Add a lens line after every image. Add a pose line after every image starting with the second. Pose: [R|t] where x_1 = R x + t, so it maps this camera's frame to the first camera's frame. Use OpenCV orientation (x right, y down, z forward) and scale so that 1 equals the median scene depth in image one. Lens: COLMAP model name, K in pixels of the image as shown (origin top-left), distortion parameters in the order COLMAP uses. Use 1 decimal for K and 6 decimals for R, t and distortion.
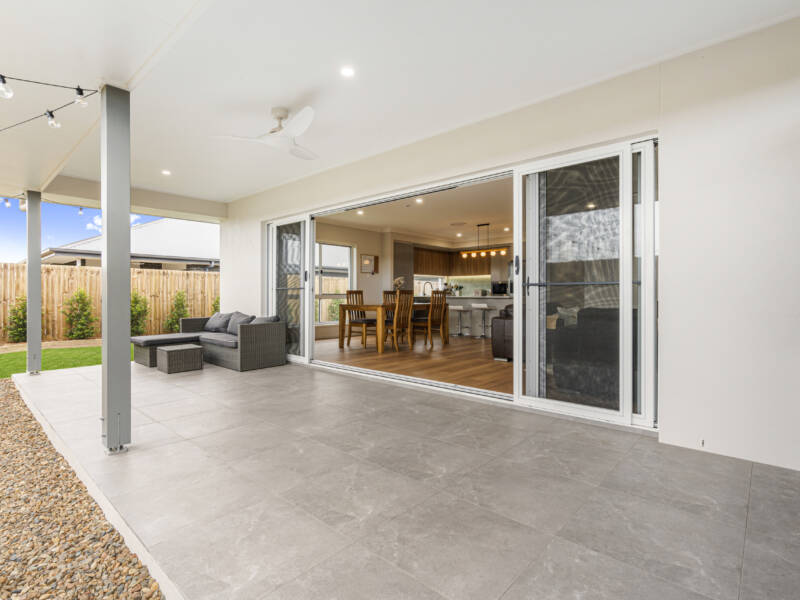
lens RADIAL K [[410.5, 0, 400.4], [0, 410.5, 302.3], [0, 0, 1]] dist [-0.003596, -0.000465]
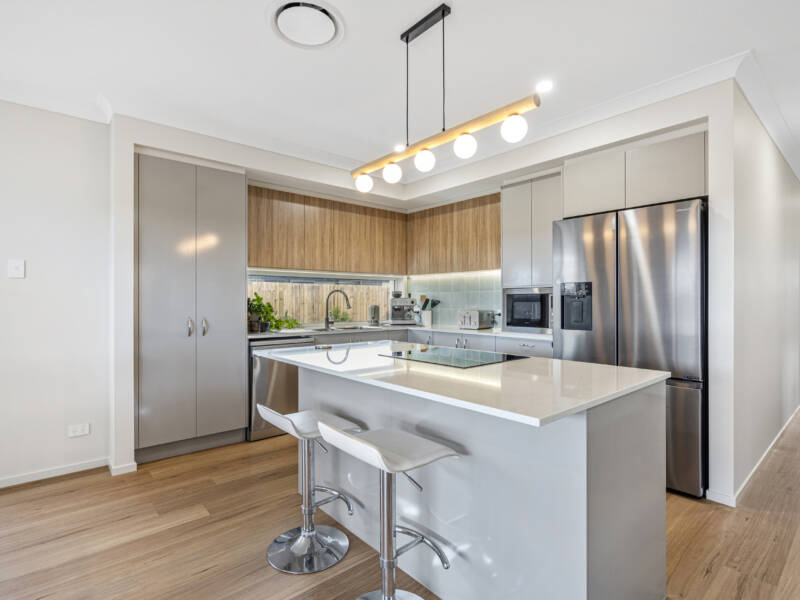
lens RADIAL K [[410.5, 0, 400.4], [0, 410.5, 302.3], [0, 0, 1]] dist [-0.003596, -0.000465]
pose [[0.992297, -0.010062, -0.123473, 0.168785], [0.009867, 0.999949, -0.002194, -0.037250], [0.123488, 0.000959, 0.992346, 0.615765]]
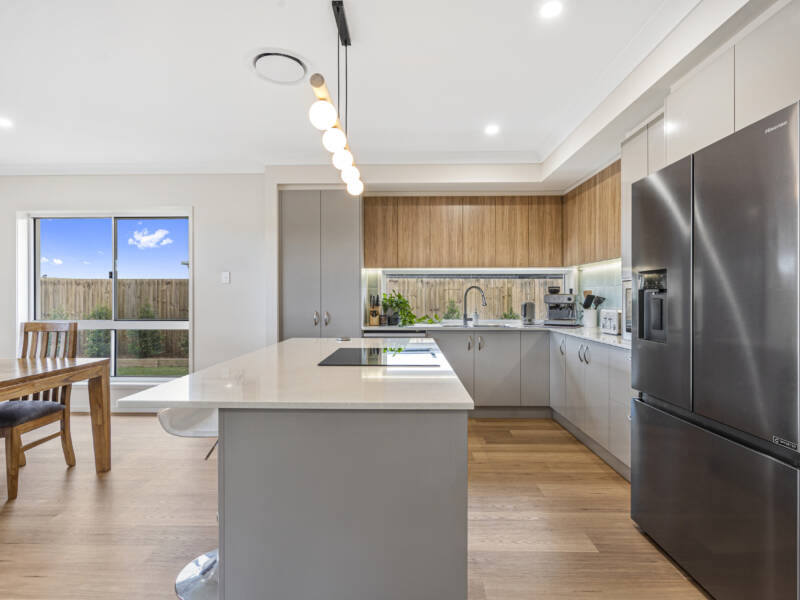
lens RADIAL K [[410.5, 0, 400.4], [0, 410.5, 302.3], [0, 0, 1]] dist [-0.003596, -0.000465]
pose [[0.657222, -0.001201, -0.753696, 0.298006], [0.004247, 0.999989, 0.002110, -0.036708], [0.753685, -0.004588, 0.657220, 0.689485]]
